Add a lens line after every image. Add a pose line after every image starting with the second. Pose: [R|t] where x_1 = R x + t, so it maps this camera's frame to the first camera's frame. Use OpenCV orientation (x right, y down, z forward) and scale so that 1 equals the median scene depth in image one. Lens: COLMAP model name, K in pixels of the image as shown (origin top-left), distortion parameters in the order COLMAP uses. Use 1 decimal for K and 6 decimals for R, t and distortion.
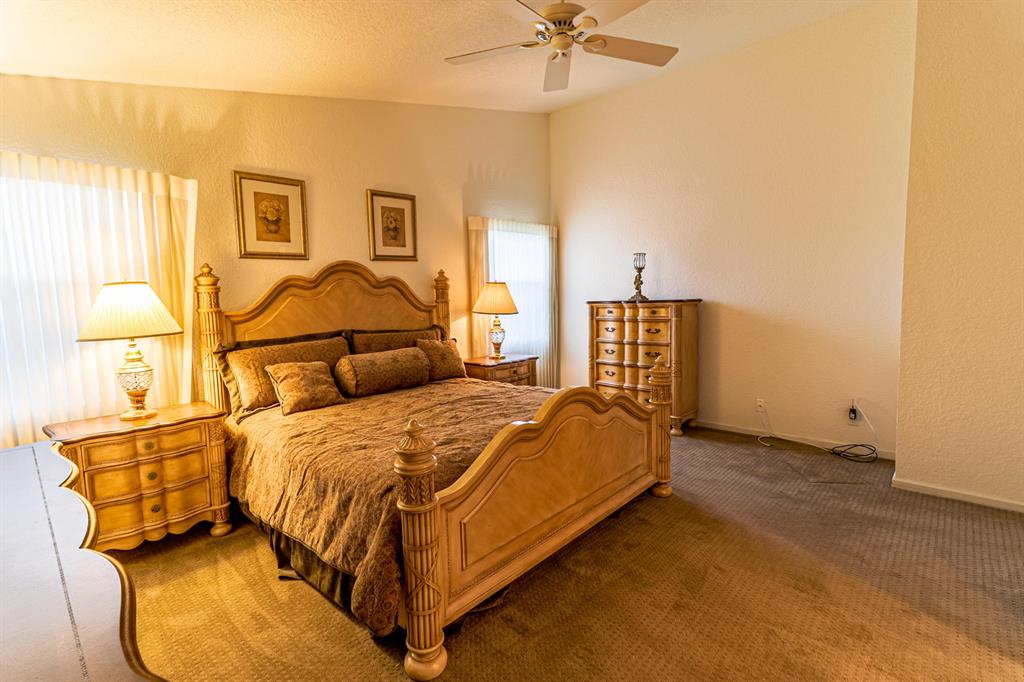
lens RADIAL K [[477.8, 0, 510.1], [0, 477.8, 334.5], [0, 0, 1]] dist [0.005483, 0.000846]
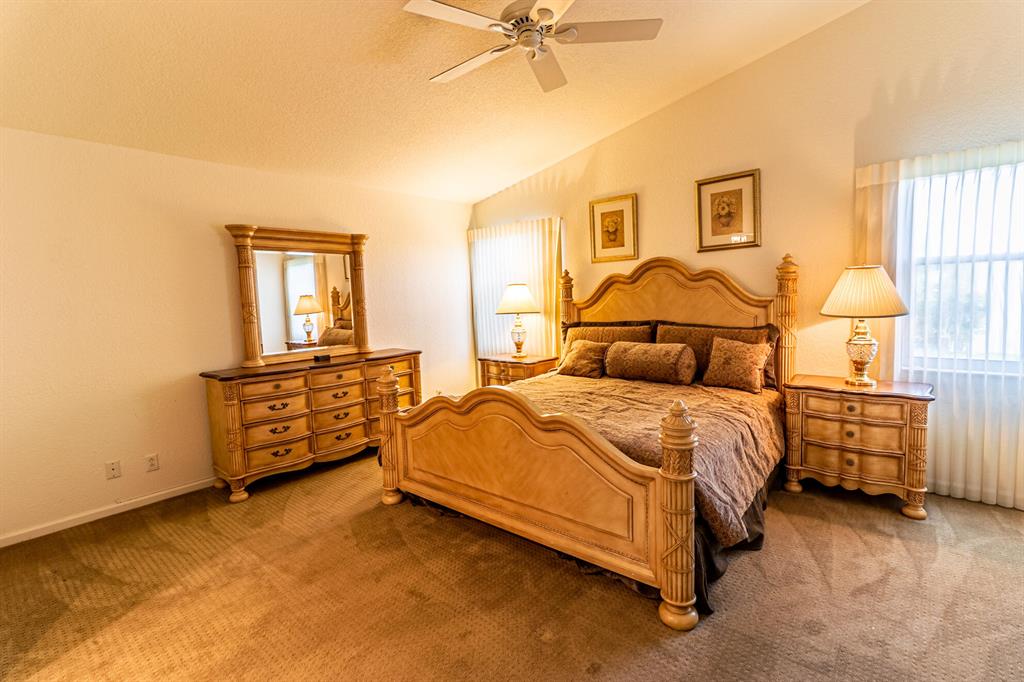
lens RADIAL K [[477.8, 0, 510.1], [0, 477.8, 334.5], [0, 0, 1]] dist [0.005483, 0.000846]
pose [[0.044969, 0.111450, -0.992752, 0.760050], [-0.050483, 0.992741, 0.109163, -0.082077], [0.997712, 0.045208, 0.050269, 0.622870]]
